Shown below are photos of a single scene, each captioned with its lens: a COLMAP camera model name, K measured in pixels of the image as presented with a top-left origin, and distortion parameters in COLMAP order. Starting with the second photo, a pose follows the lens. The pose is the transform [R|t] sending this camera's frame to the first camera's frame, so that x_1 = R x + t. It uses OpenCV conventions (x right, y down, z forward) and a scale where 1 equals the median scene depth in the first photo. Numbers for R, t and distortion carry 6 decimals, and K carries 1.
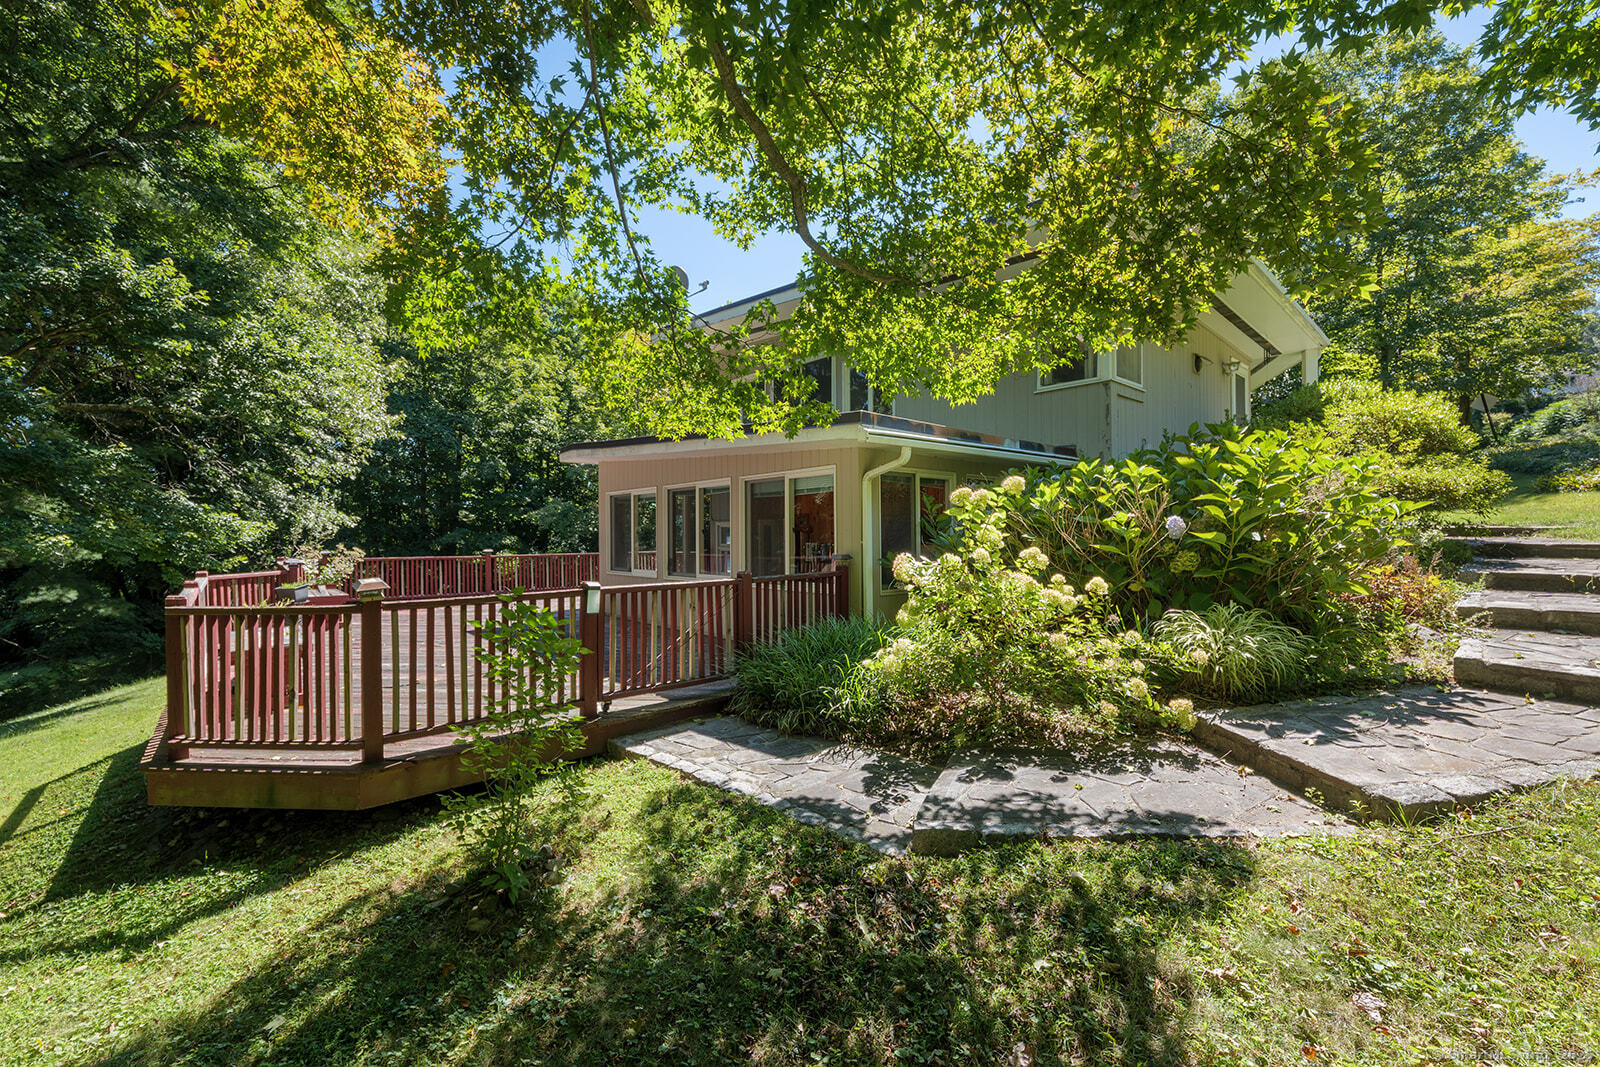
lens RADIAL K [[680.9, 0, 800.0], [0, 680.9, 533.5], [0, 0, 1]] dist [-0.011454, 0.001067]
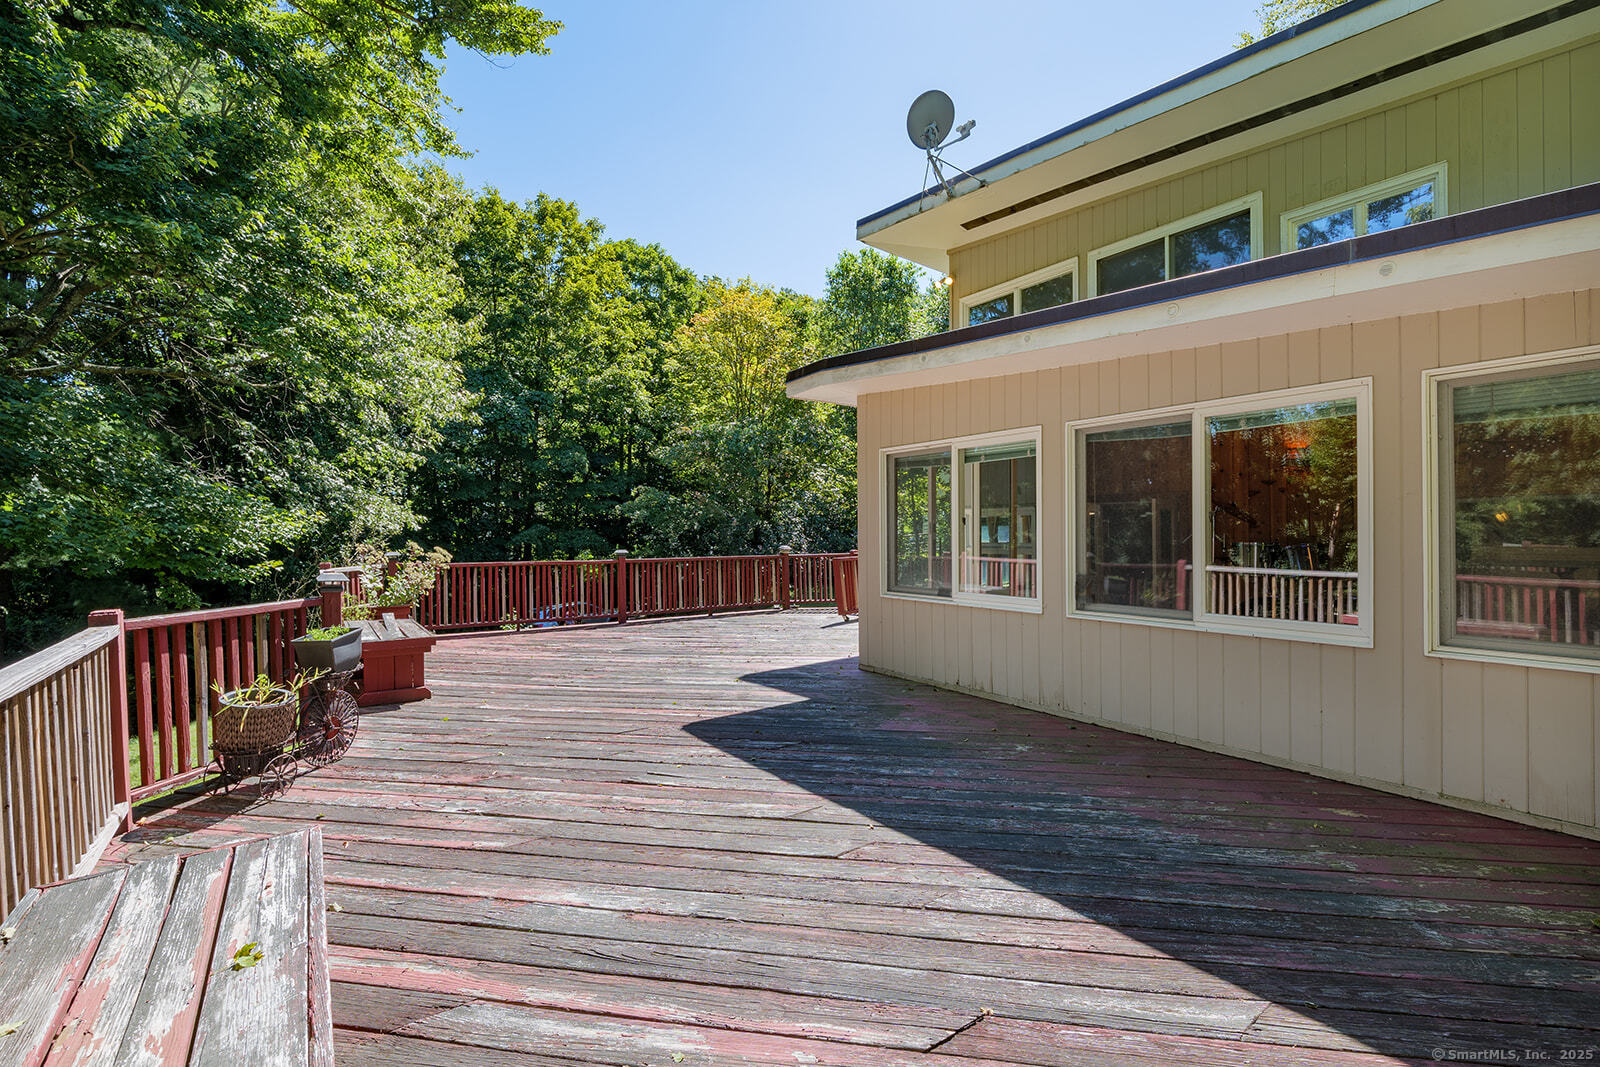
lens RADIAL K [[680.9, 0, 800.0], [0, 680.9, 533.5], [0, 0, 1]] dist [-0.011454, 0.001067]
pose [[0.997837, -0.007129, -0.065348, -0.248973], [0.007345, 0.999968, 0.003061, 0.007406], [0.065324, -0.003534, 0.997858, 0.348945]]
